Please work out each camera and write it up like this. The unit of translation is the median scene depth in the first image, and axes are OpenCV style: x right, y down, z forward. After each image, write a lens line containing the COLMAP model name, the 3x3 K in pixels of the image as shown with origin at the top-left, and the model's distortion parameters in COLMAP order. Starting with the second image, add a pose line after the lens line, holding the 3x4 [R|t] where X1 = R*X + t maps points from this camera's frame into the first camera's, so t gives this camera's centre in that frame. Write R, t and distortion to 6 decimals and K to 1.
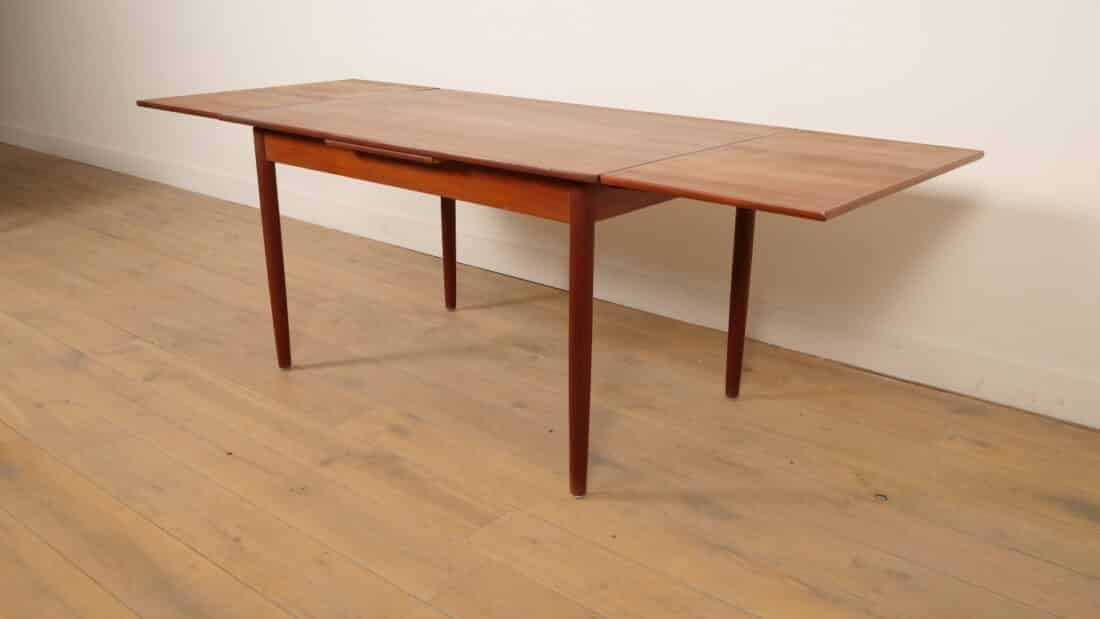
lens RADIAL K [[952.0, 0, 552.9], [0, 952.0, 311.2], [0, 0, 1]] dist [0.003584, 0.003988]
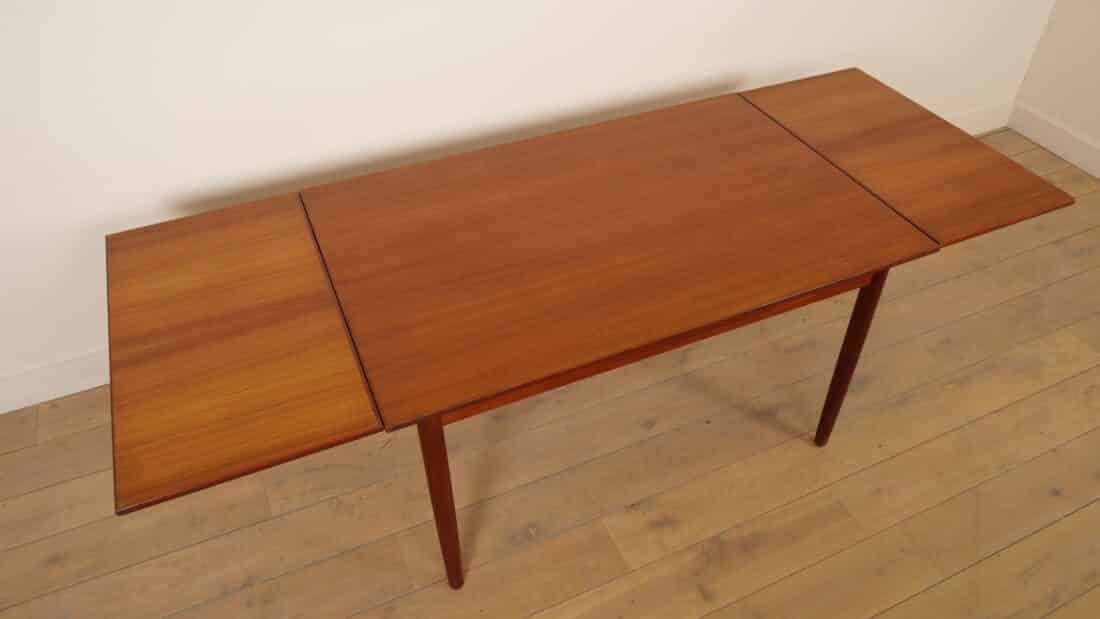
lens RADIAL K [[806.4, 0, 555.4], [0, 806.4, 297.8], [0, 0, 1]] dist [-0.046321, 0.013304]
pose [[0.439412, -0.597378, 0.670862, -0.625346], [0.303096, 0.801627, 0.515293, -0.535512], [-0.845606, -0.023091, 0.533308, 0.606784]]
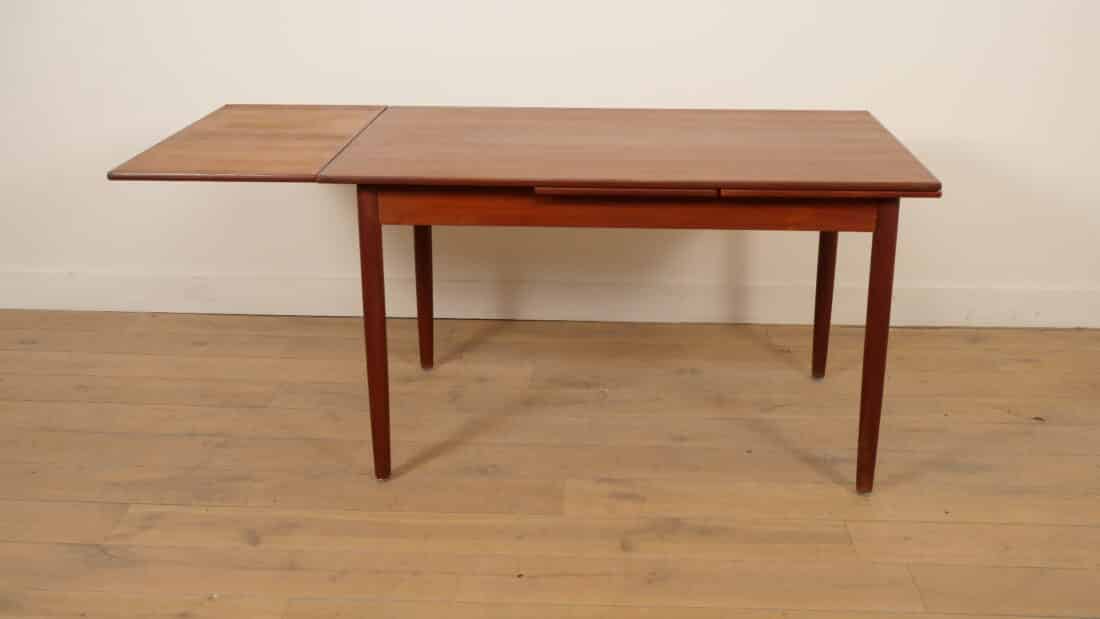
lens RADIAL K [[1241.6, 0, 556.6], [0, 1241.6, 306.4], [0, 0, 1]] dist [-0.006740, 0.000000]
pose [[0.799127, -0.202838, 0.565908, -0.797420], [0.202957, 0.977118, 0.063629, -0.129617], [-0.565866, 0.064007, 0.822009, 0.067815]]
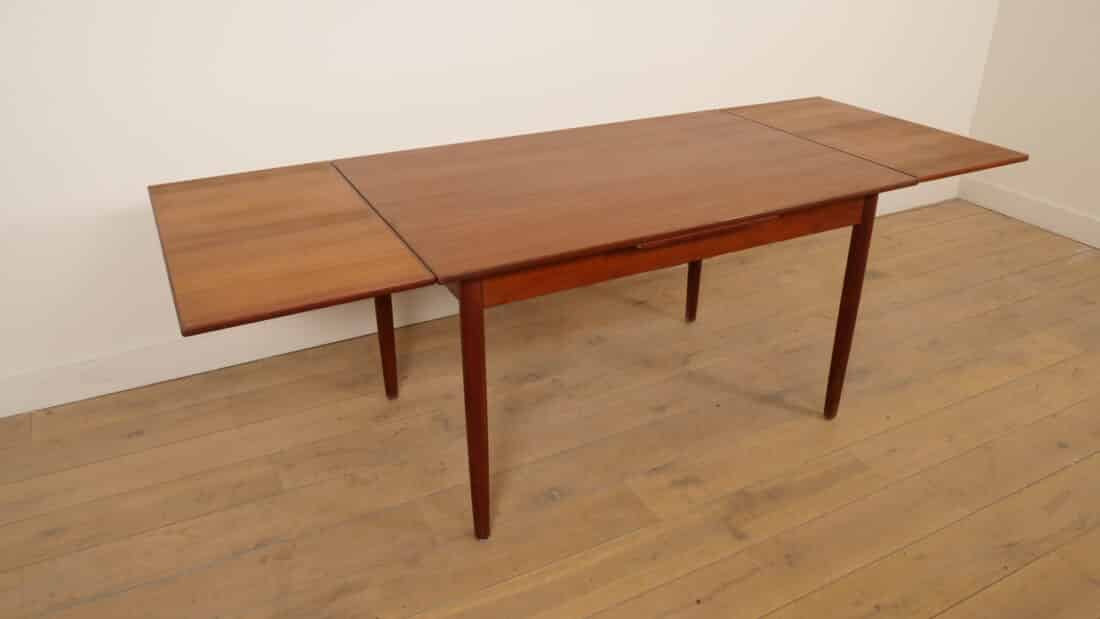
lens RADIAL K [[828.4, 0, 555.2], [0, 828.4, 300.9], [0, 0, 1]] dist [-0.030674, -0.010138]
pose [[0.381489, -0.419445, 0.823730, -0.832209], [0.304682, 0.898382, 0.316353, -0.360862], [-0.872717, 0.130290, 0.470520, 0.644893]]
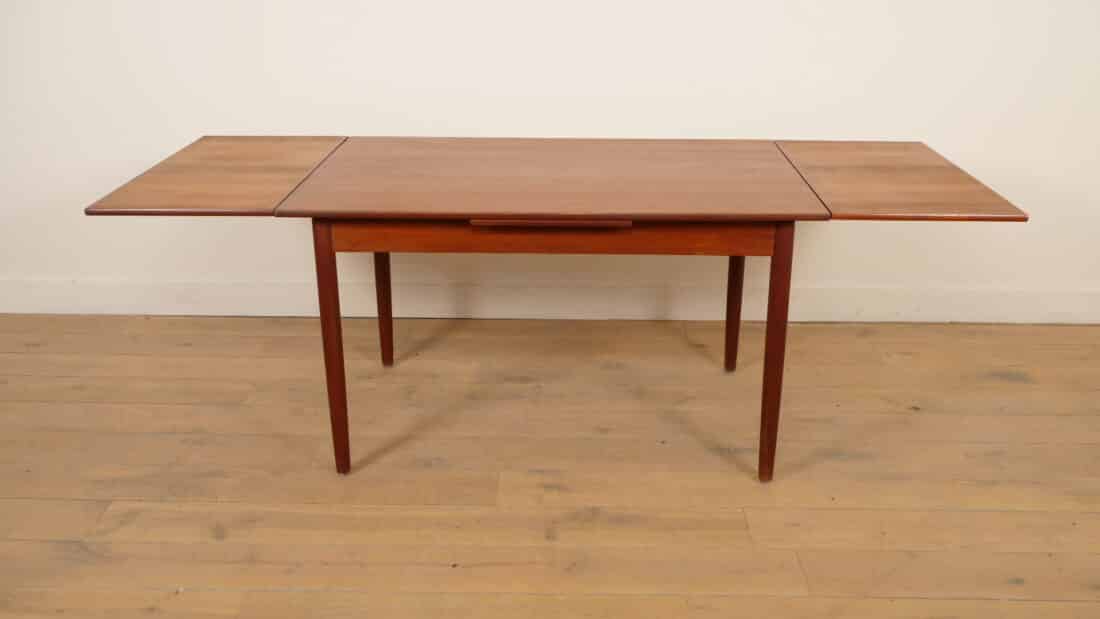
lens RADIAL K [[1055.6, 0, 559.3], [0, 1055.6, 287.3], [0, 0, 1]] dist [-0.005086, 0.000000]
pose [[0.783322, -0.217870, 0.582185, -0.730291], [0.209124, 0.974339, 0.083251, -0.166550], [-0.585383, 0.056536, 0.808783, 0.072374]]
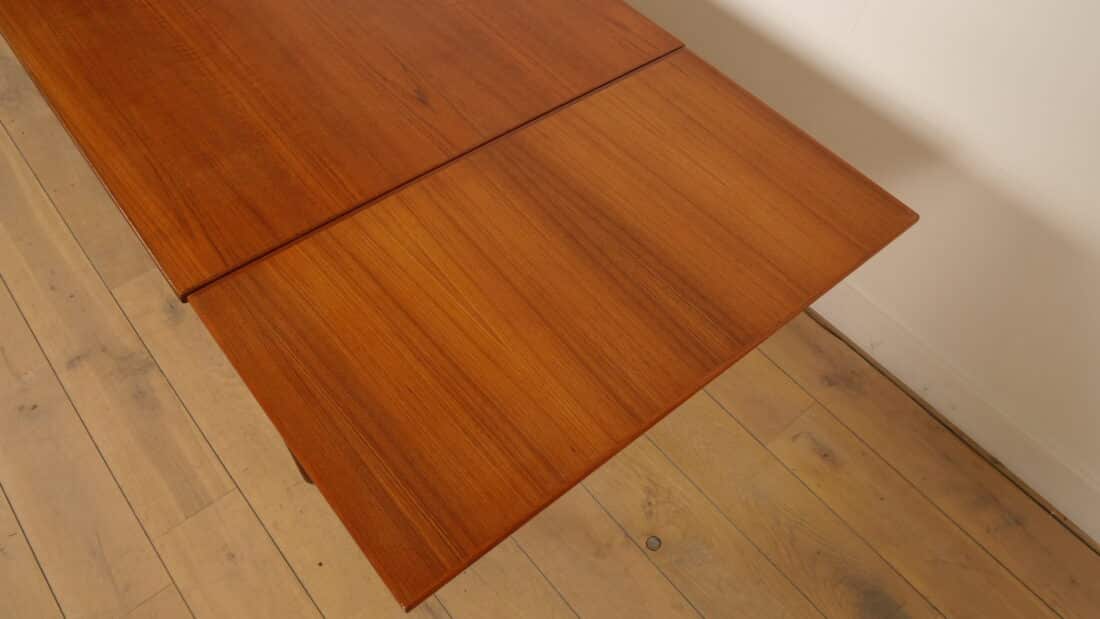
lens RADIAL K [[806.4, 0, 543.0], [0, 806.4, 299.6], [0, 0, 1]] dist [-0.046321, 0.013304]
pose [[0.982724, 0.171699, -0.069083, 0.216482], [-0.104100, 0.821430, 0.560728, -0.321648], [0.153023, -0.543849, 0.825113, 0.422662]]
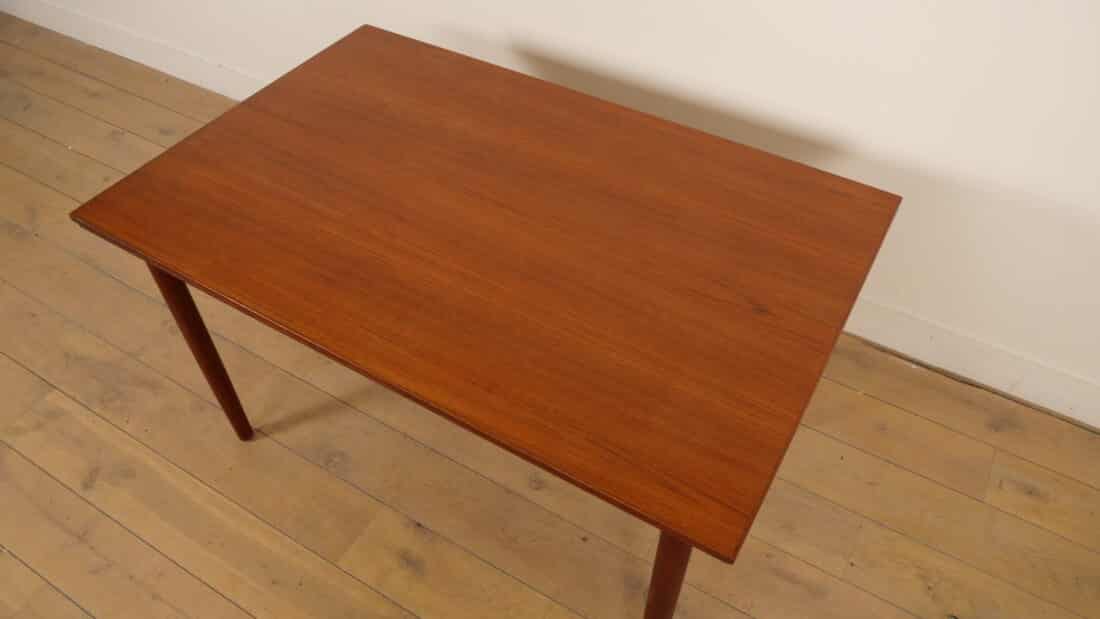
lens RADIAL K [[806.4, 0, 550.9], [0, 806.4, 309.0], [0, 0, 1]] dist [-0.046321, 0.013304]
pose [[0.987887, -0.117764, 0.101048, -0.078426], [0.057503, 0.882655, 0.466490, -0.394979], [-0.144126, -0.455029, 0.878736, 0.423237]]
